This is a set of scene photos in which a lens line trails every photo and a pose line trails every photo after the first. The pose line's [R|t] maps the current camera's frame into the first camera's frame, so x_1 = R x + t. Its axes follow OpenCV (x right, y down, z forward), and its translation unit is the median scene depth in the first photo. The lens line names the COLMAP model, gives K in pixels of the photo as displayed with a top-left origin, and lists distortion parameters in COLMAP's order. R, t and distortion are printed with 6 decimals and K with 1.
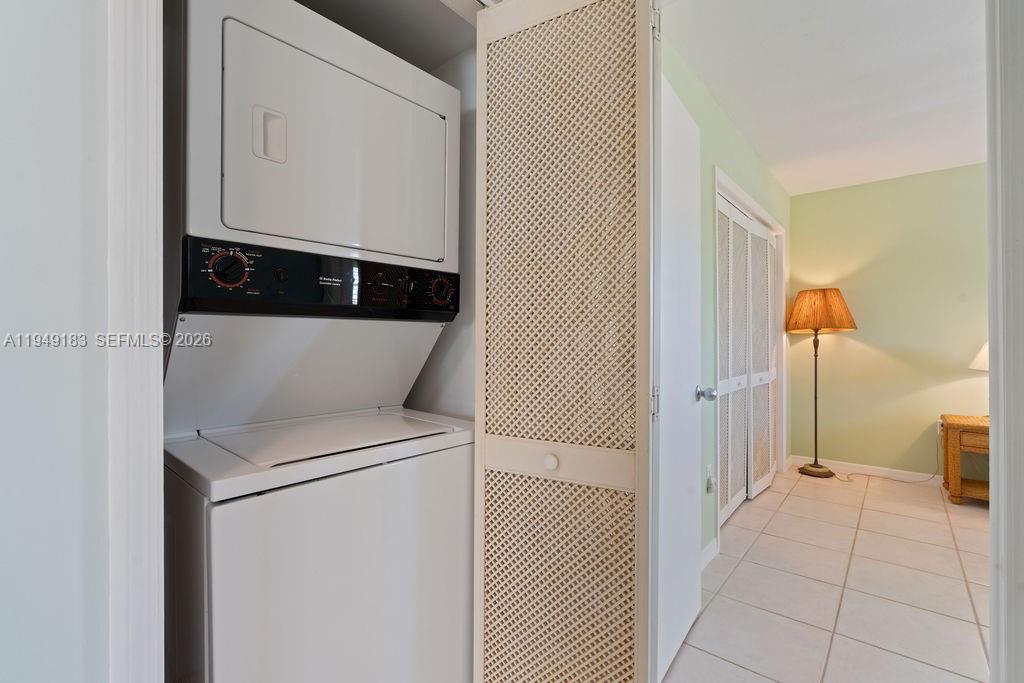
lens RADIAL K [[463.0, 0, 512.0], [0, 463.0, 341.5], [0, 0, 1]] dist [-0.002583, 0.000010]
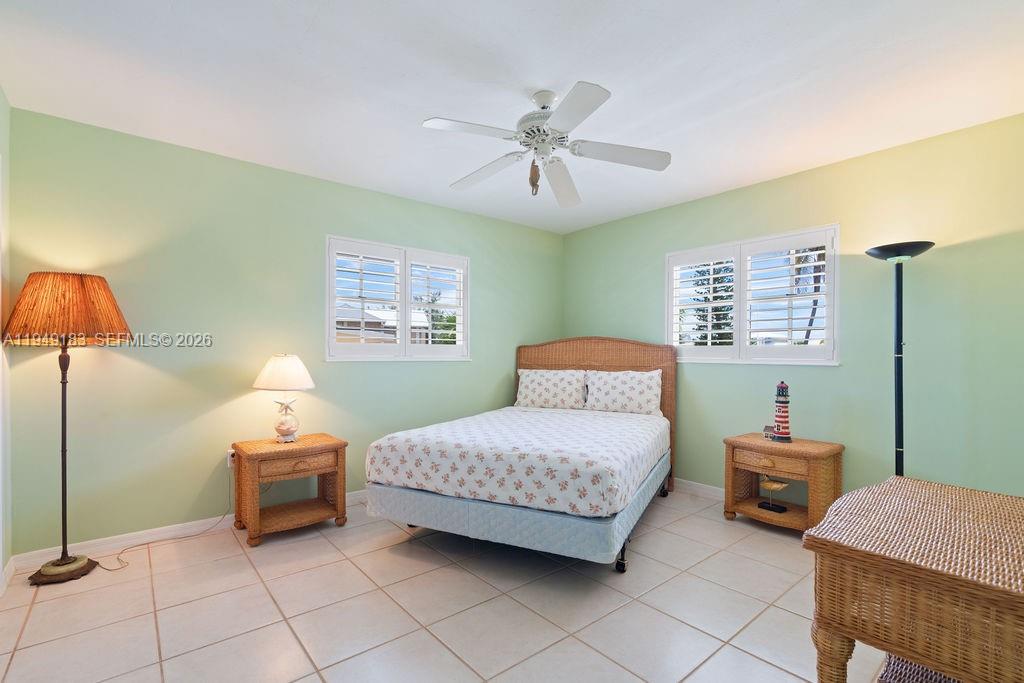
lens RADIAL K [[465.5, 0, 510.9], [0, 465.5, 359.9], [0, 0, 1]] dist [-0.000024, 0.000323]
pose [[0.180977, -0.004226, 0.983478, 0.159354], [-0.001358, 0.999989, 0.004547, -0.002271], [-0.983486, -0.002158, 0.180969, 0.310061]]
